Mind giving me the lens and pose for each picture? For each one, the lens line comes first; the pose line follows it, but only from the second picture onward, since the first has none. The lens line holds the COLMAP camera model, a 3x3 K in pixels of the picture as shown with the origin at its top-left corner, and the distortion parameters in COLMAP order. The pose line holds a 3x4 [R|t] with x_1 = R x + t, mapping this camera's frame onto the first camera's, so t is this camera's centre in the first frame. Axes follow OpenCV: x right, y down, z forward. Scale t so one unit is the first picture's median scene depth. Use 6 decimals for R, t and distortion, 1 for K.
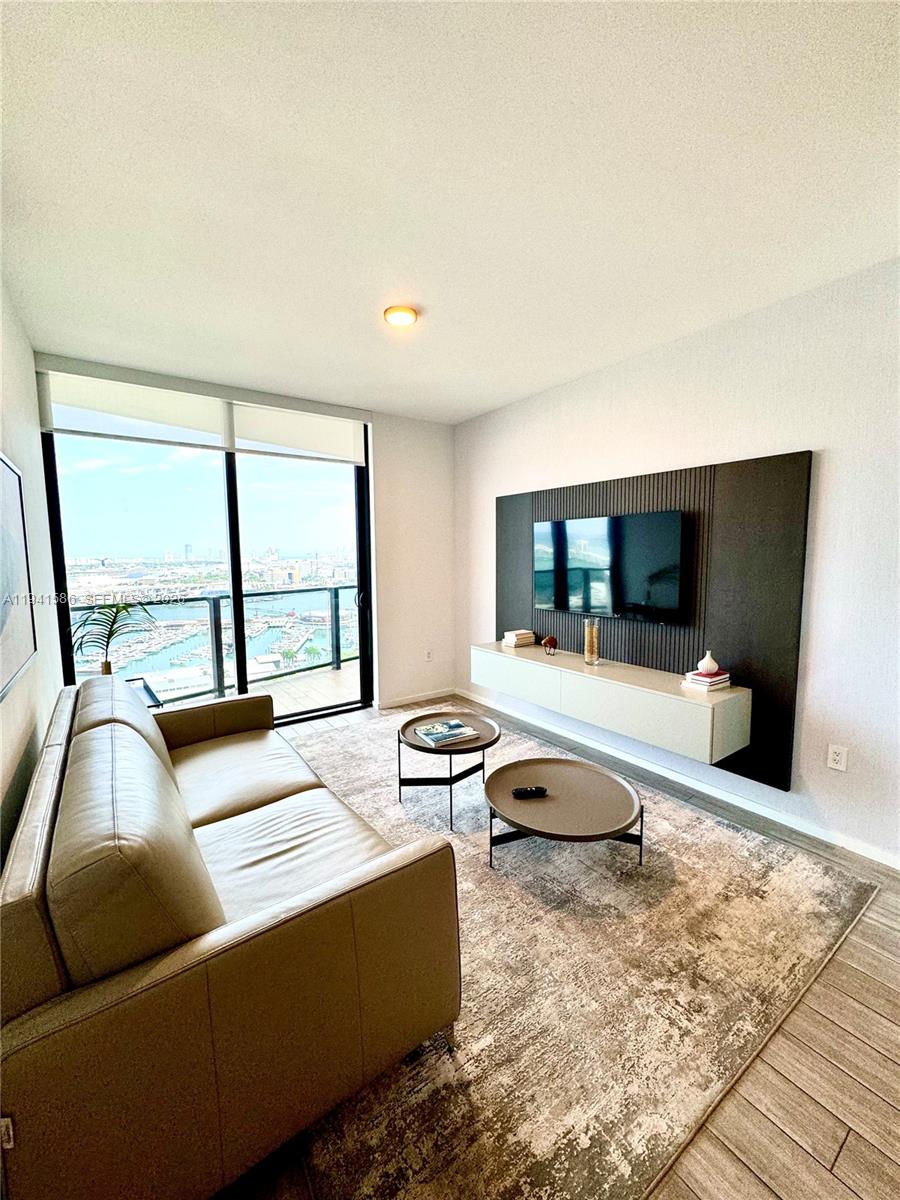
lens RADIAL K [[476.2, 0, 450.7], [0, 476.2, 601.3], [0, 0, 1]] dist [-0.002279, 0.000484]
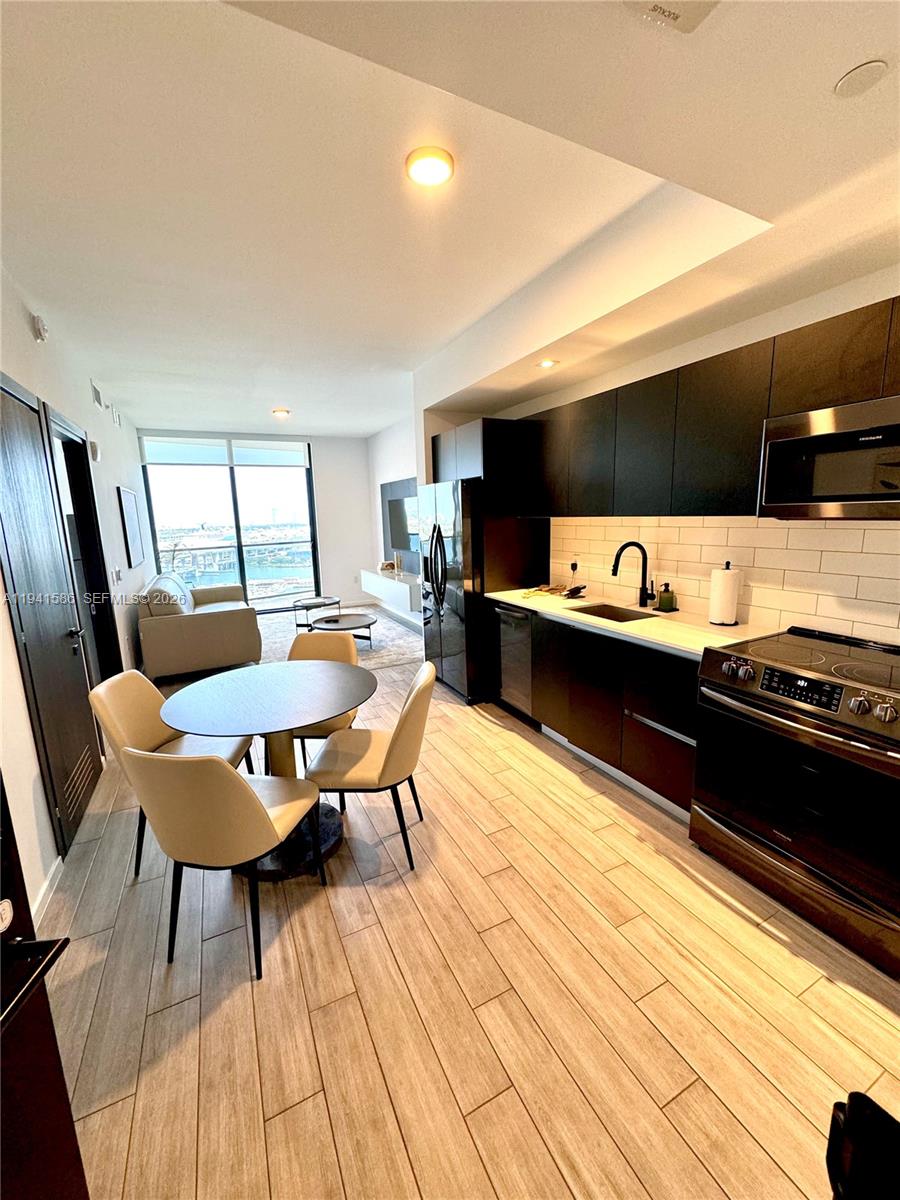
lens RADIAL K [[476.2, 0, 450.7], [0, 476.2, 601.3], [0, 0, 1]] dist [-0.002279, 0.000484]
pose [[0.988066, 0.009455, -0.153741, 0.841869], [0.003508, 0.996474, 0.083826, 0.080305], [0.153992, -0.083365, 0.984549, -0.937920]]
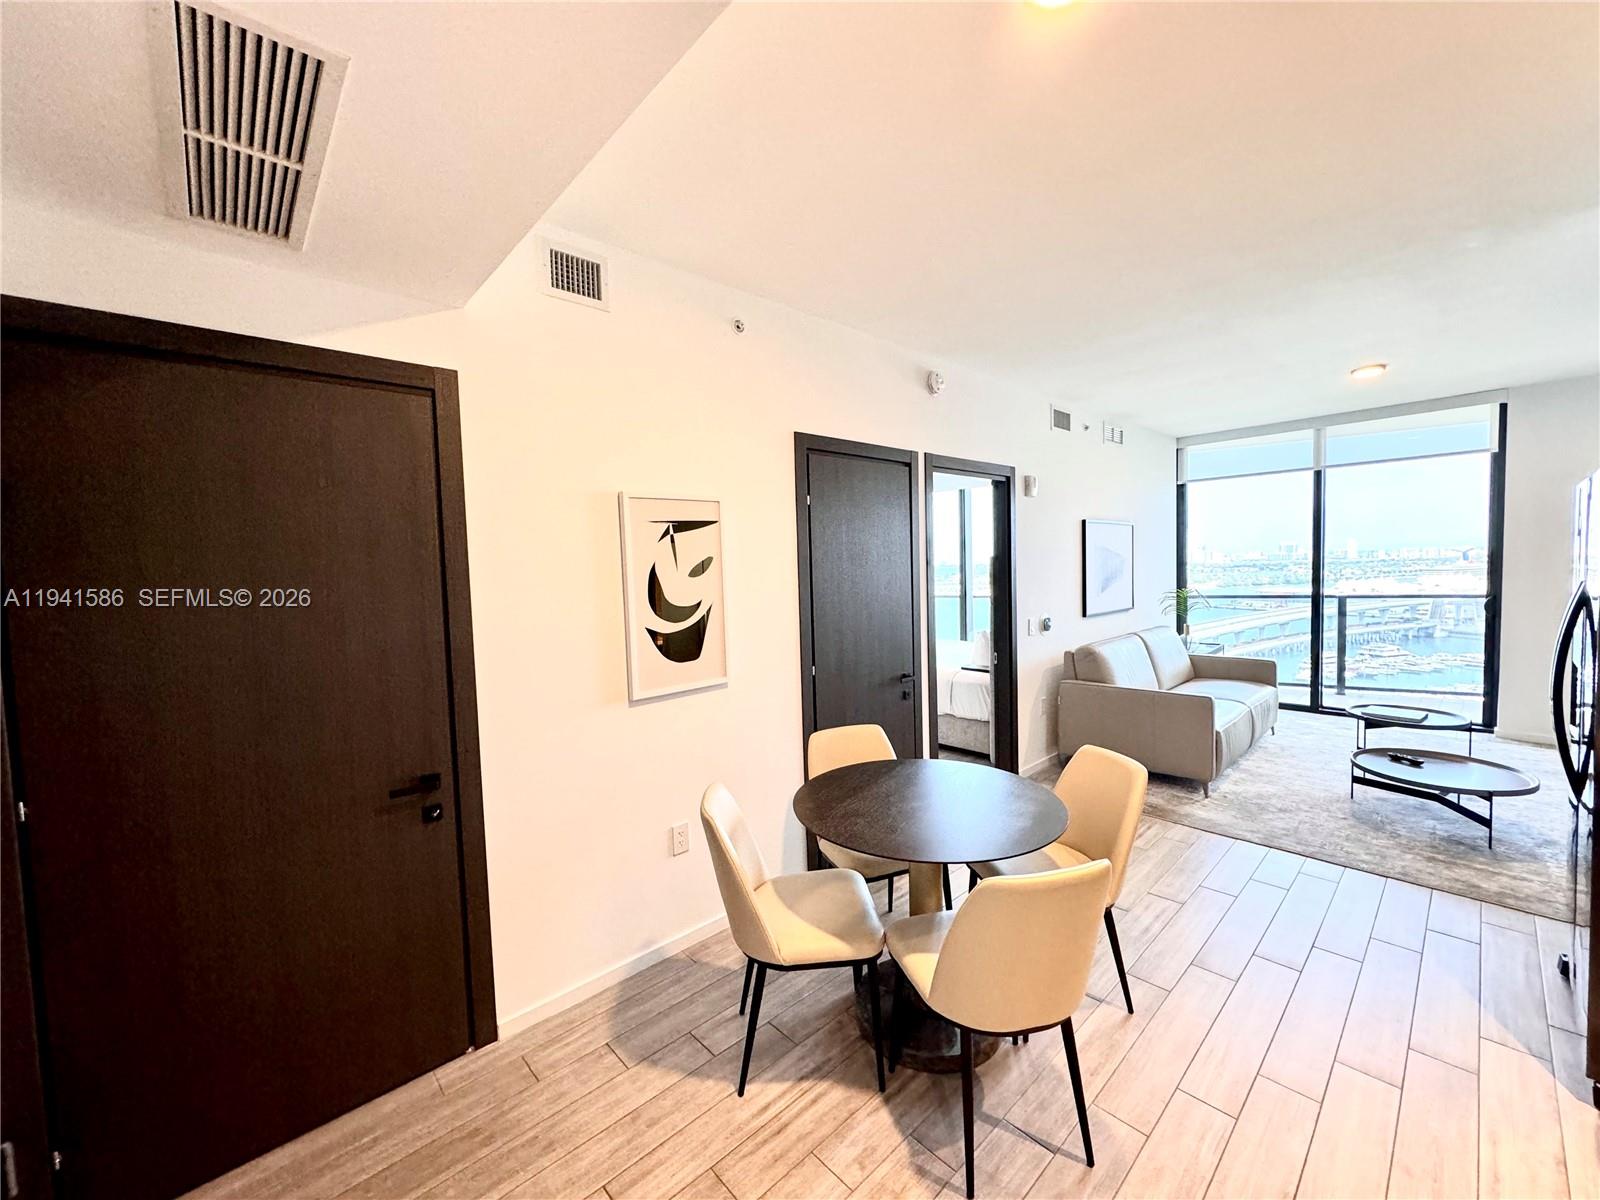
lens RADIAL K [[635.2, 0, 800.0], [0, 635.2, 600.0], [0, 0, 1]] dist [-0.001796, 0.000752]
pose [[0.131937, 0.060373, -0.989418, 1.136784], [-0.071714, 0.996109, 0.051218, 0.023536], [0.988661, 0.064197, 0.135753, -0.559002]]
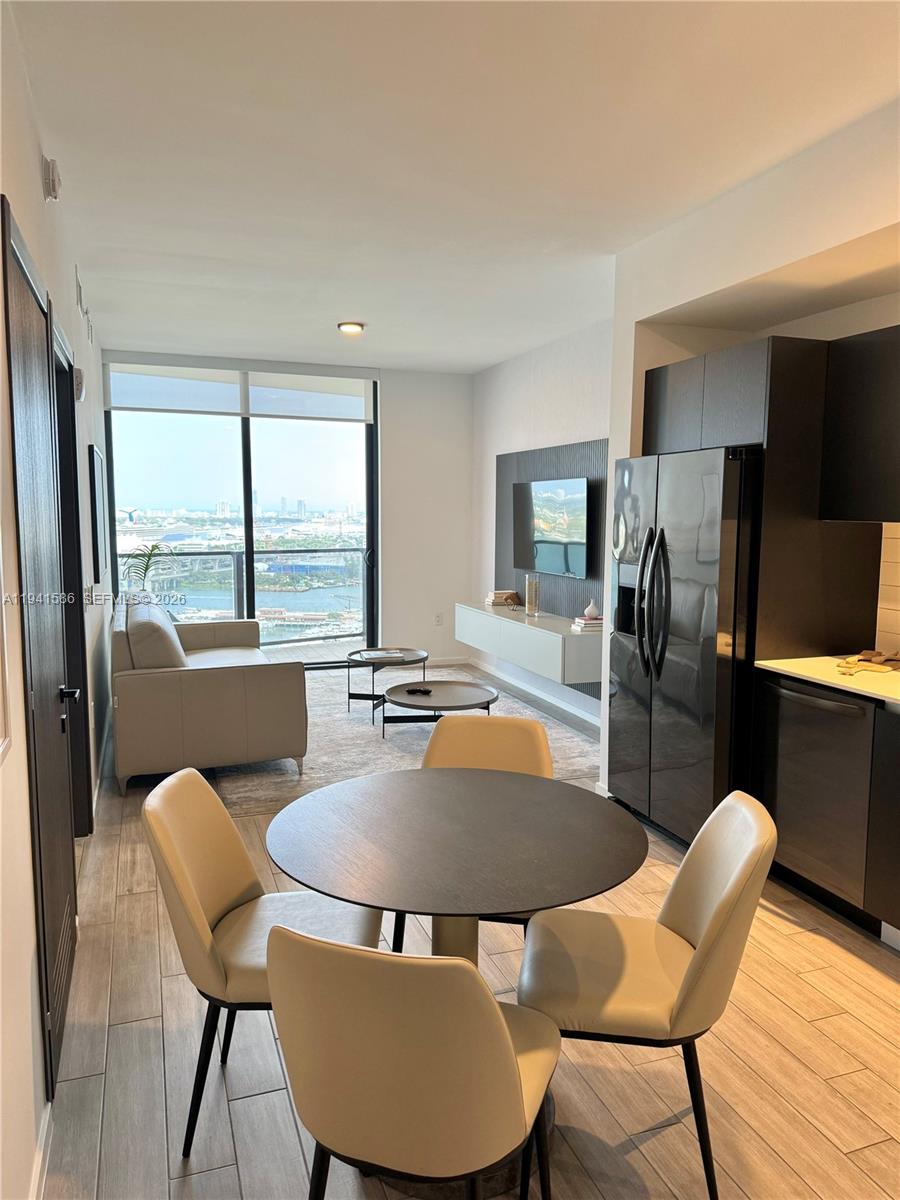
lens RADIAL K [[837.7, 0, 451.9], [0, 837.7, 609.1], [0, 0, 1]] dist [0.084471, -0.091979]
pose [[0.963590, 0.046839, -0.263250, 0.651039], [-0.042172, 0.998837, 0.023355, 0.083079], [0.264038, -0.011403, 0.964445, -0.940543]]
